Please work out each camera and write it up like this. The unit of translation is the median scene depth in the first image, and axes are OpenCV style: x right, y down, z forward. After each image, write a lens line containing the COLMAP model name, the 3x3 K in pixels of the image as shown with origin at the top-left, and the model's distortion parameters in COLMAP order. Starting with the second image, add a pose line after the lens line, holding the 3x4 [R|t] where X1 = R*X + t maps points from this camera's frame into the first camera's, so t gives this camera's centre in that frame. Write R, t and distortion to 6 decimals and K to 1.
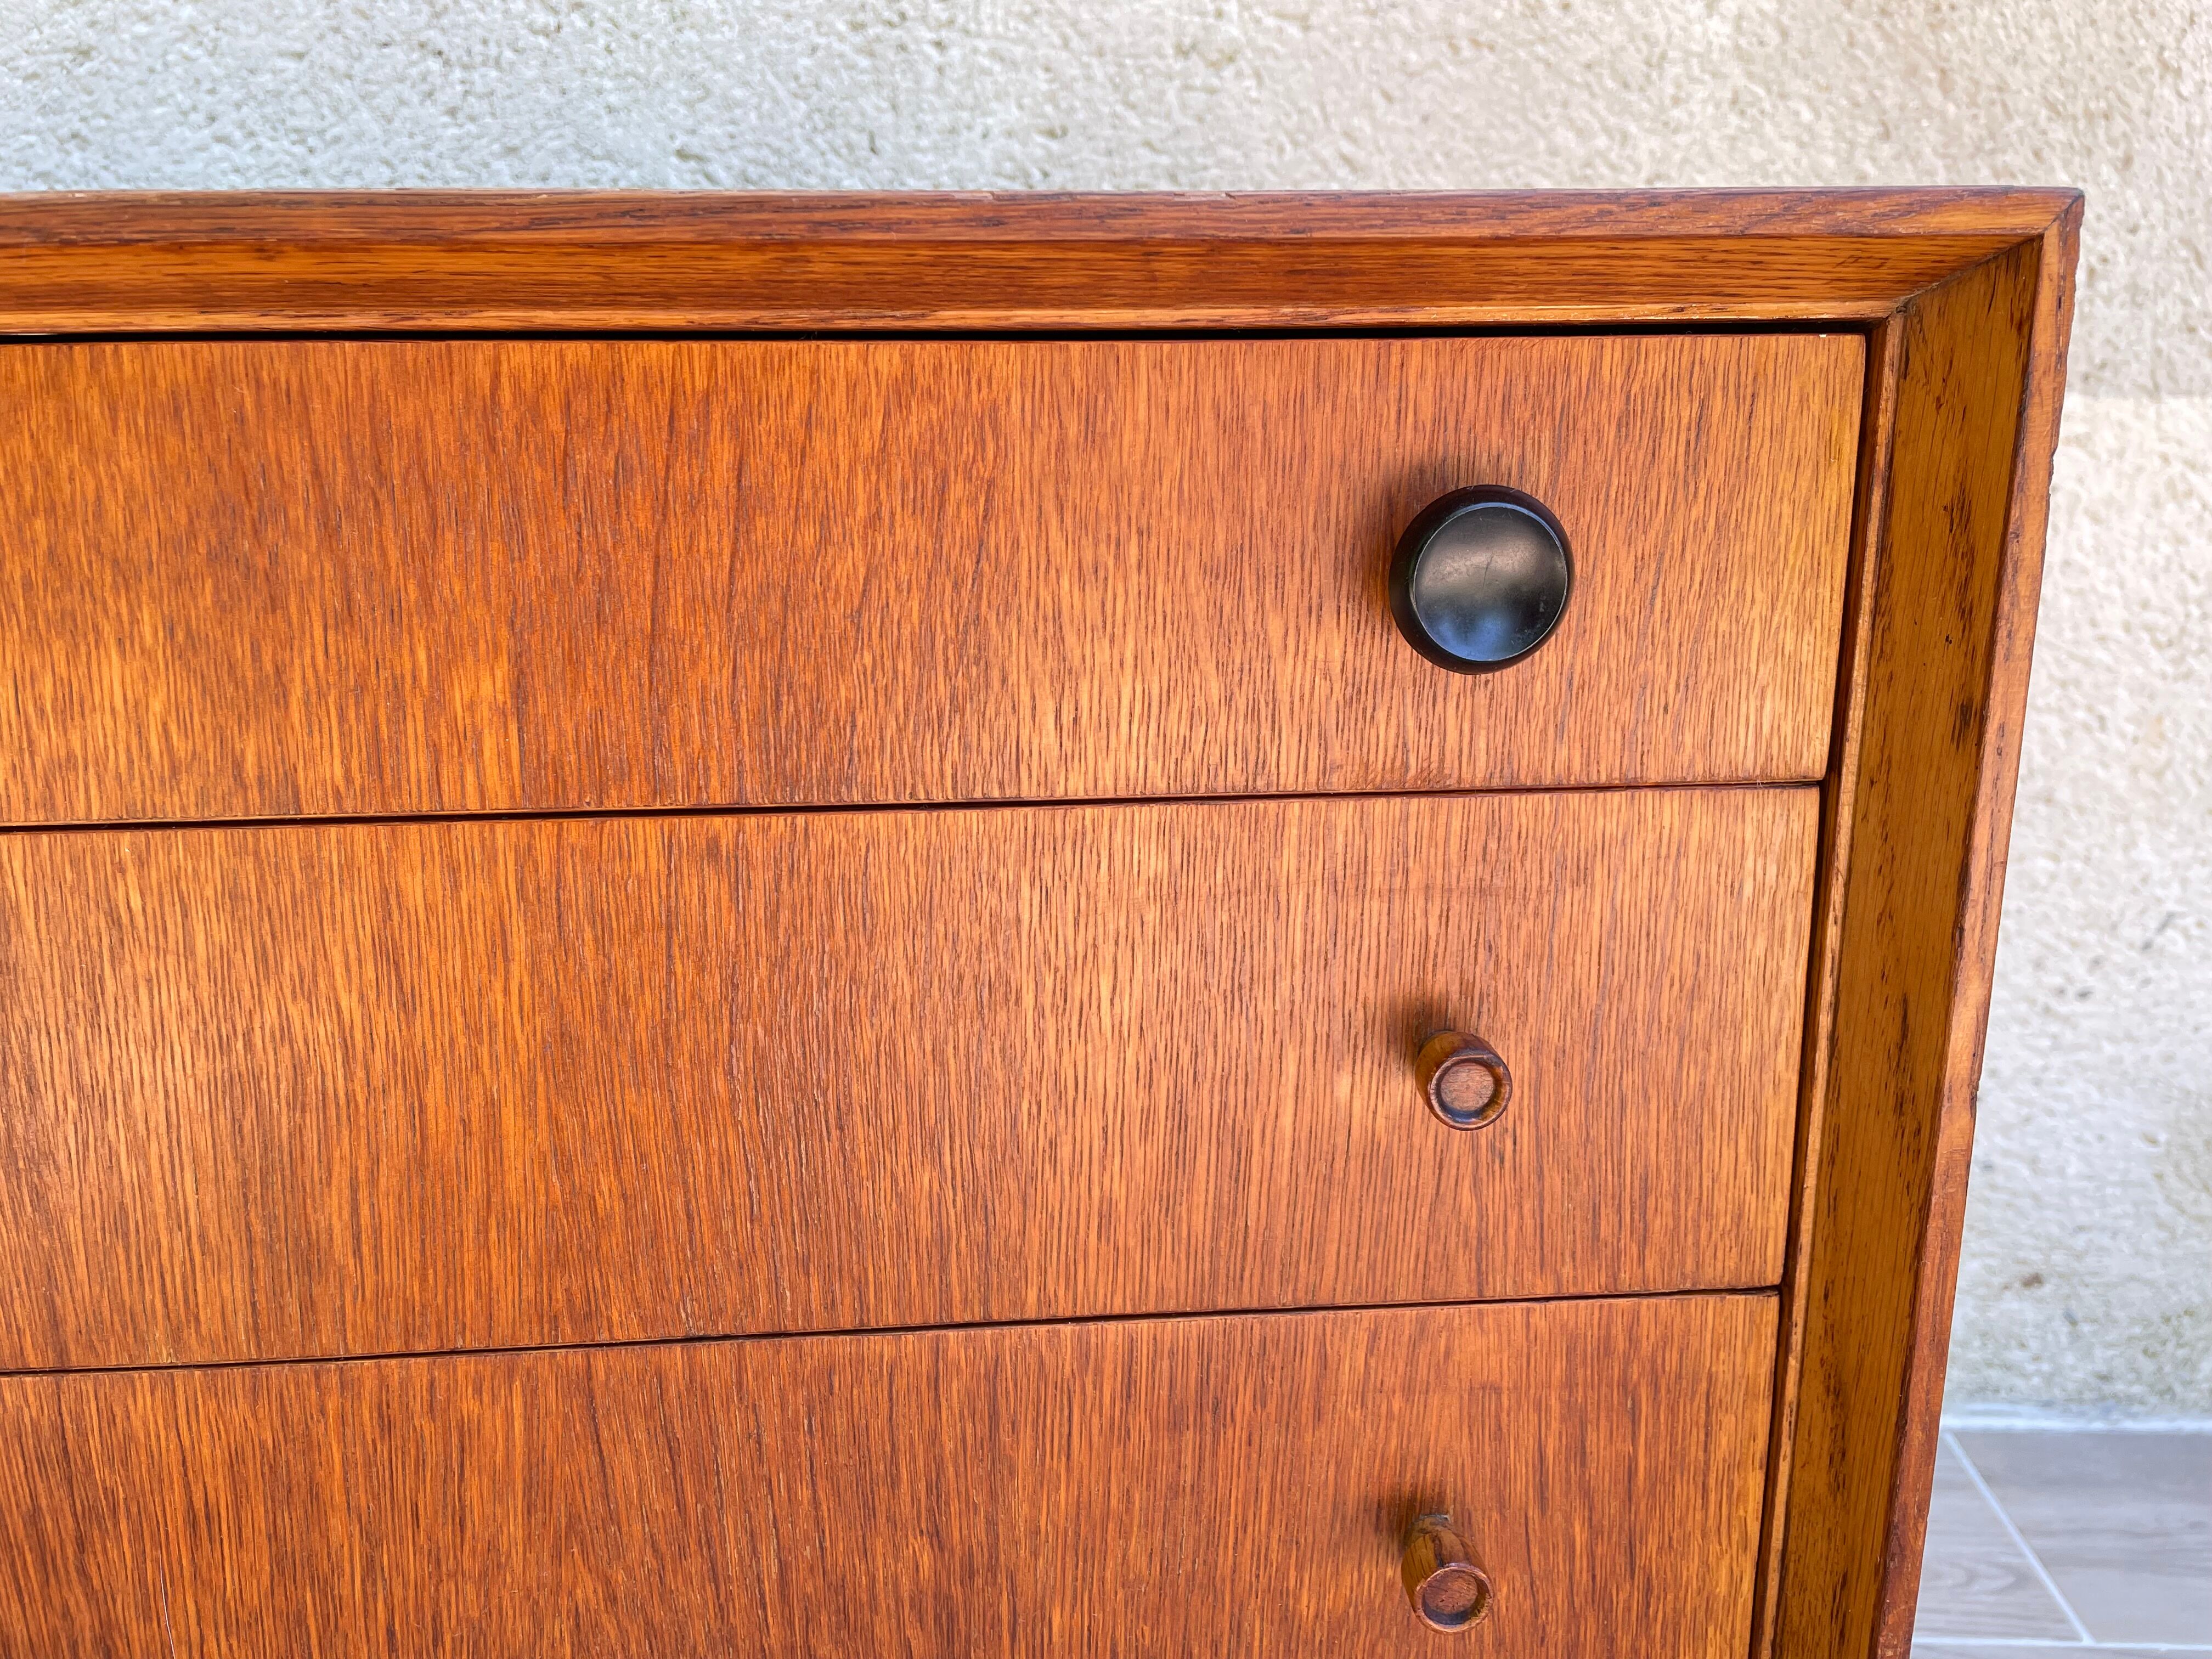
lens RADIAL K [[1672.7, 0, 1134.7], [0, 1672.7, 818.8], [0, 0, 1]] dist [0.085674, -0.110535]
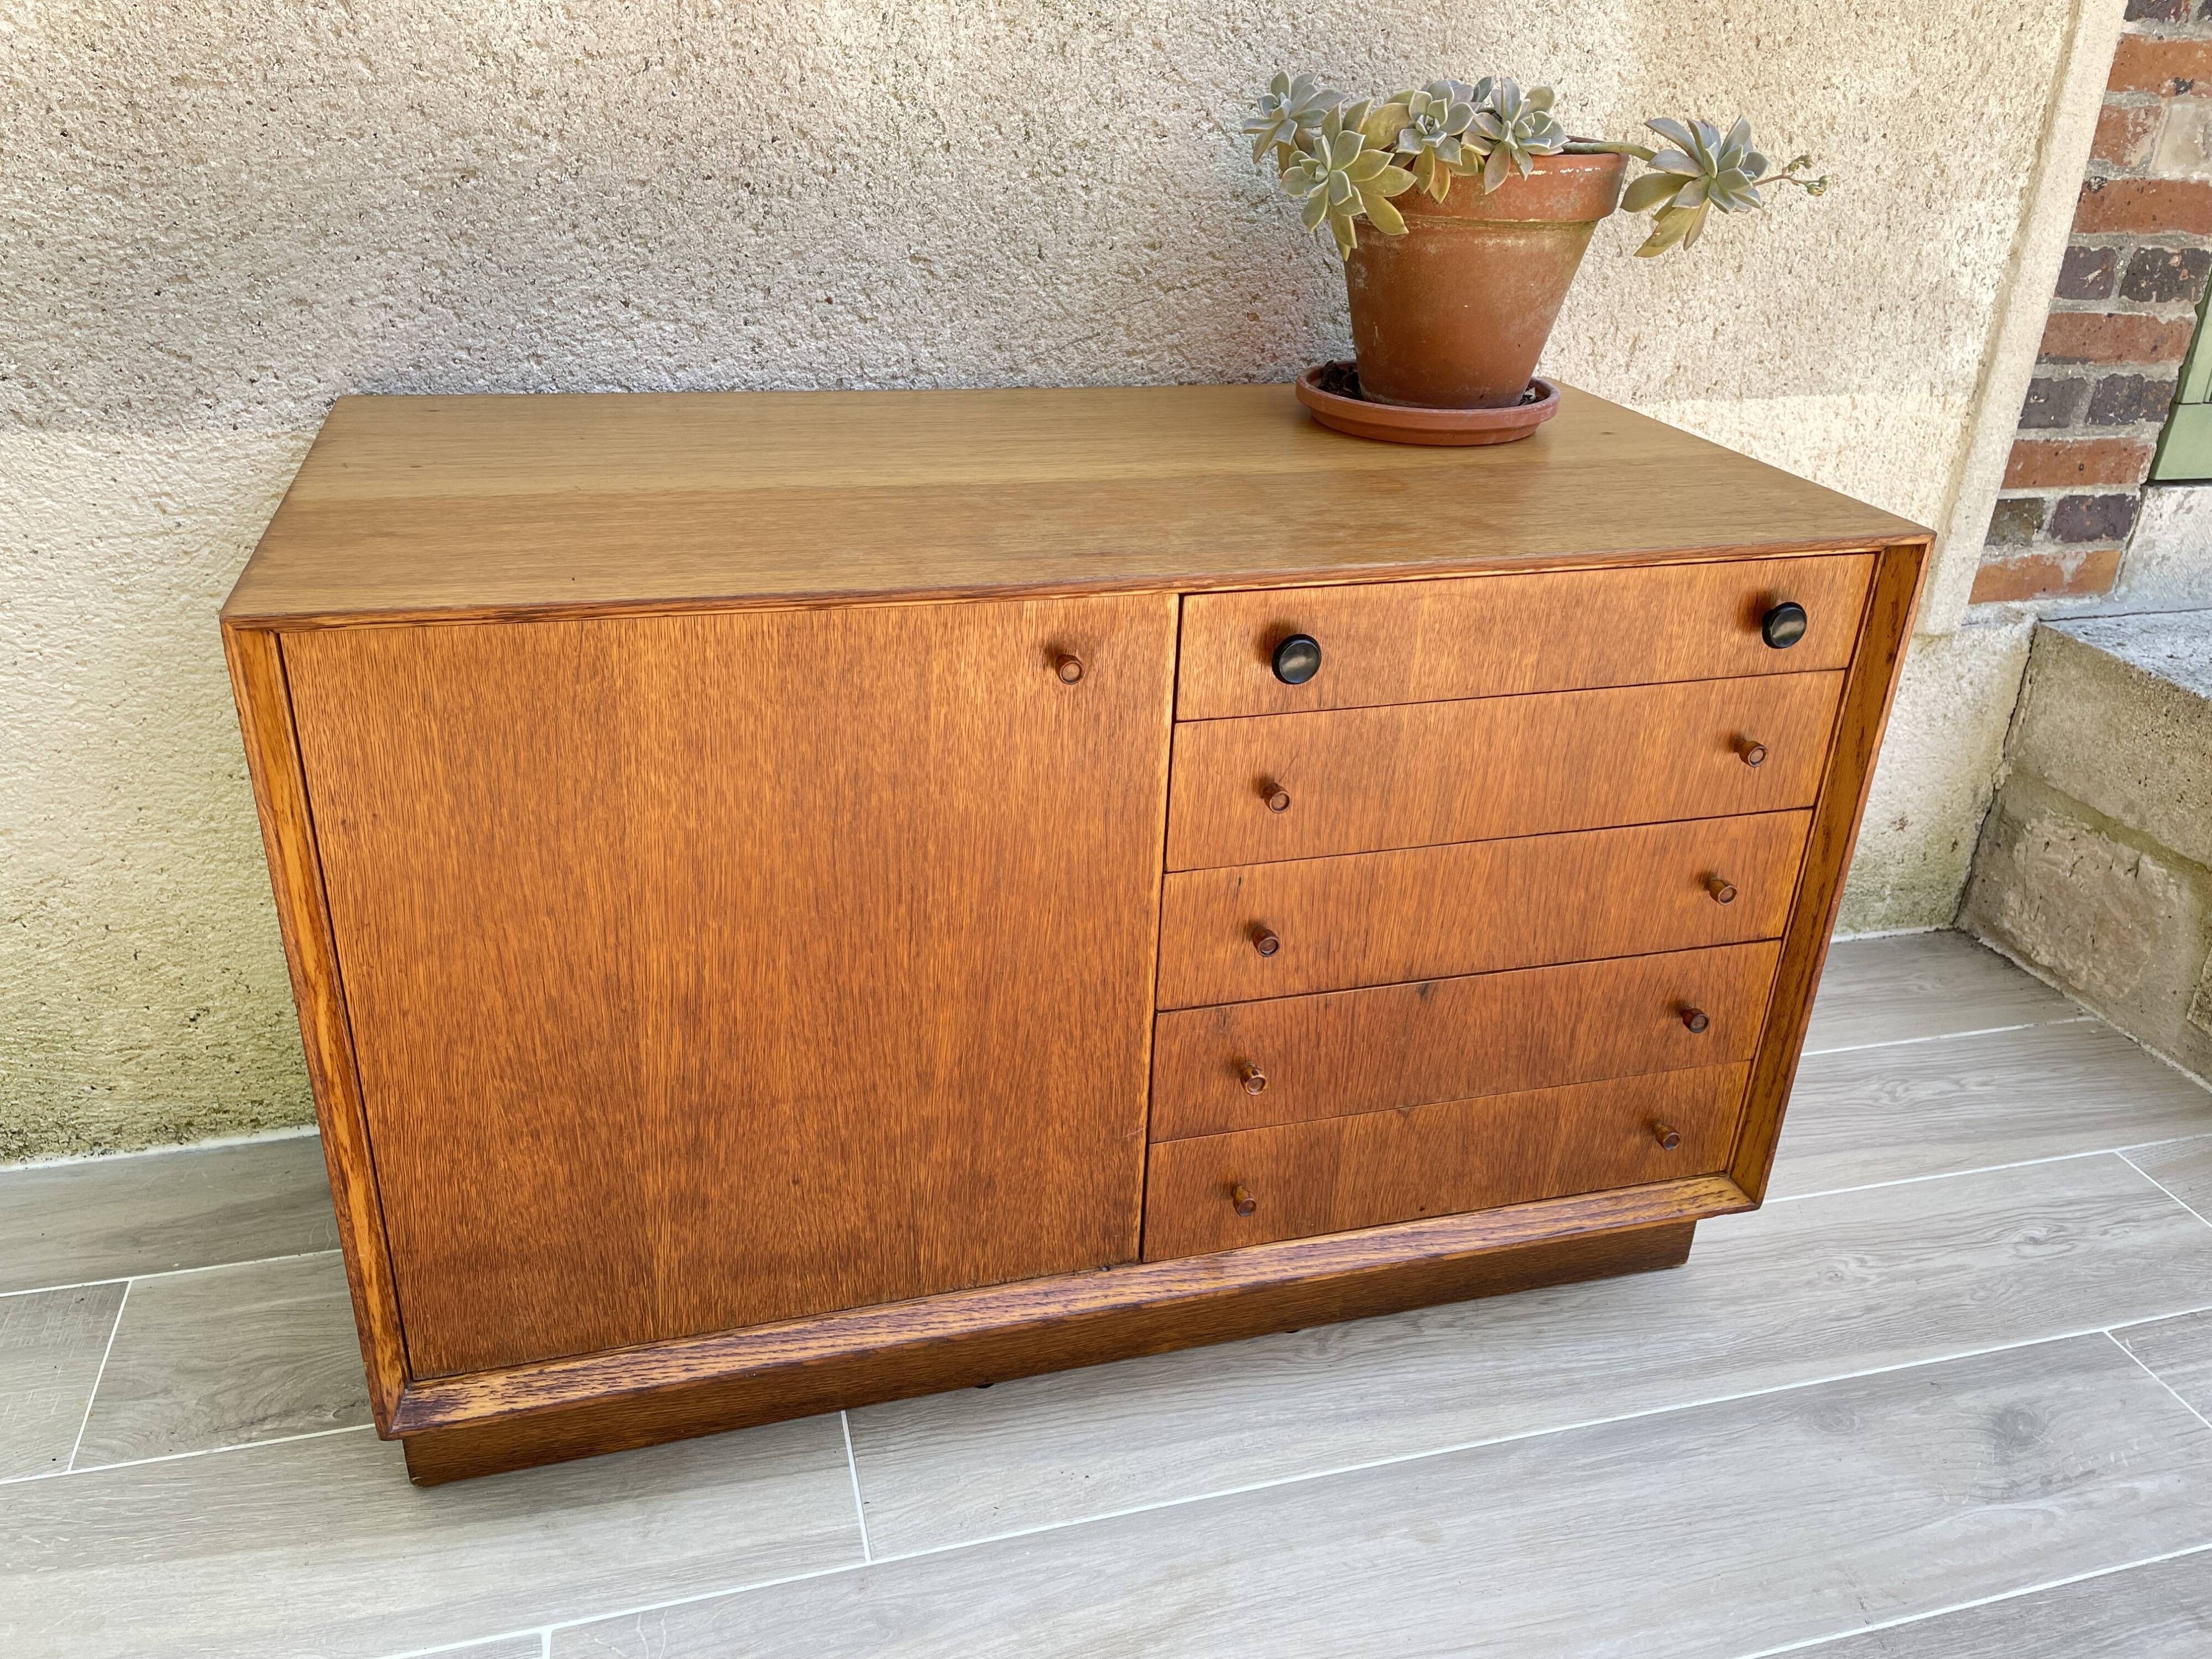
lens RADIAL K [[1672.7, 0, 1103.4], [0, 1672.7, 808.4], [0, 0, 1]] dist [0.085674, -0.110535]
pose [[0.978473, -0.046653, 0.201035, -1.883095], [0.004404, 0.978613, 0.205664, -0.478500], [-0.206330, -0.200352, 0.957751, -2.194284]]
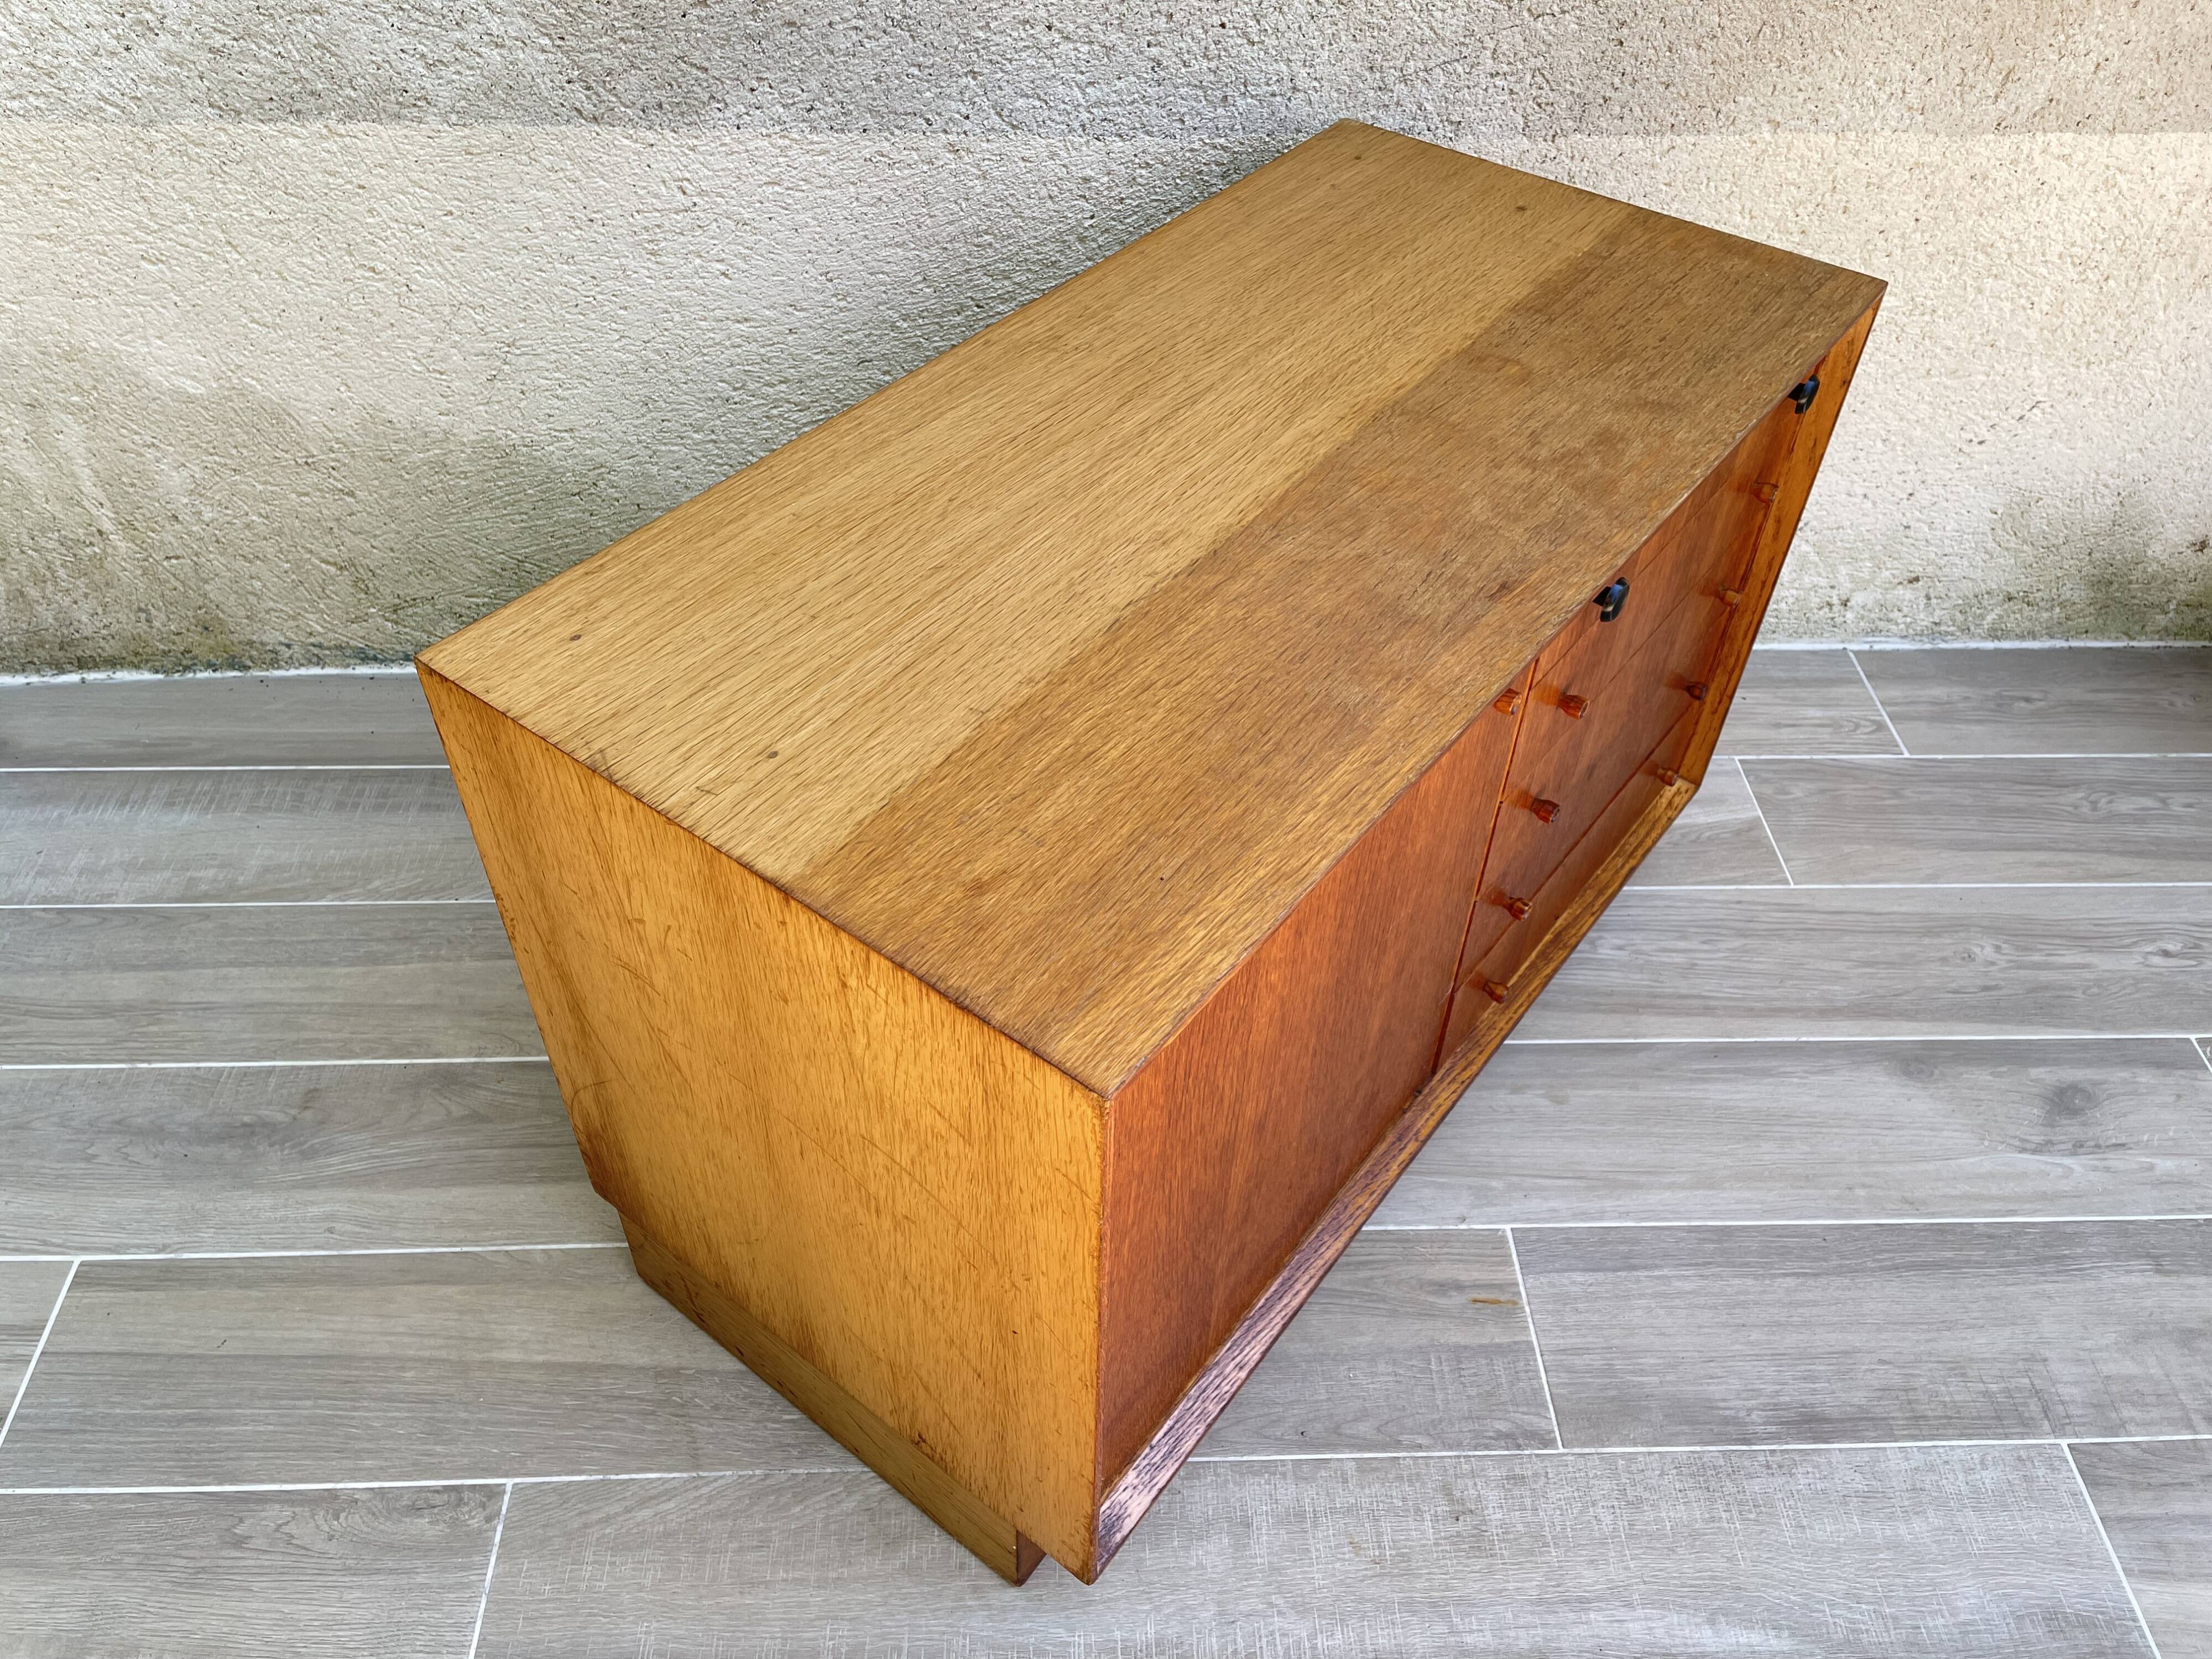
lens RADIAL K [[1672.7, 0, 1111.0], [0, 1672.7, 824.1], [0, 0, 1]] dist [0.085674, -0.110535]
pose [[0.995705, -0.042866, 0.082062, -1.777113], [-0.005039, 0.859949, 0.510355, -1.520906], [-0.092446, -0.508577, 0.856039, -2.273563]]
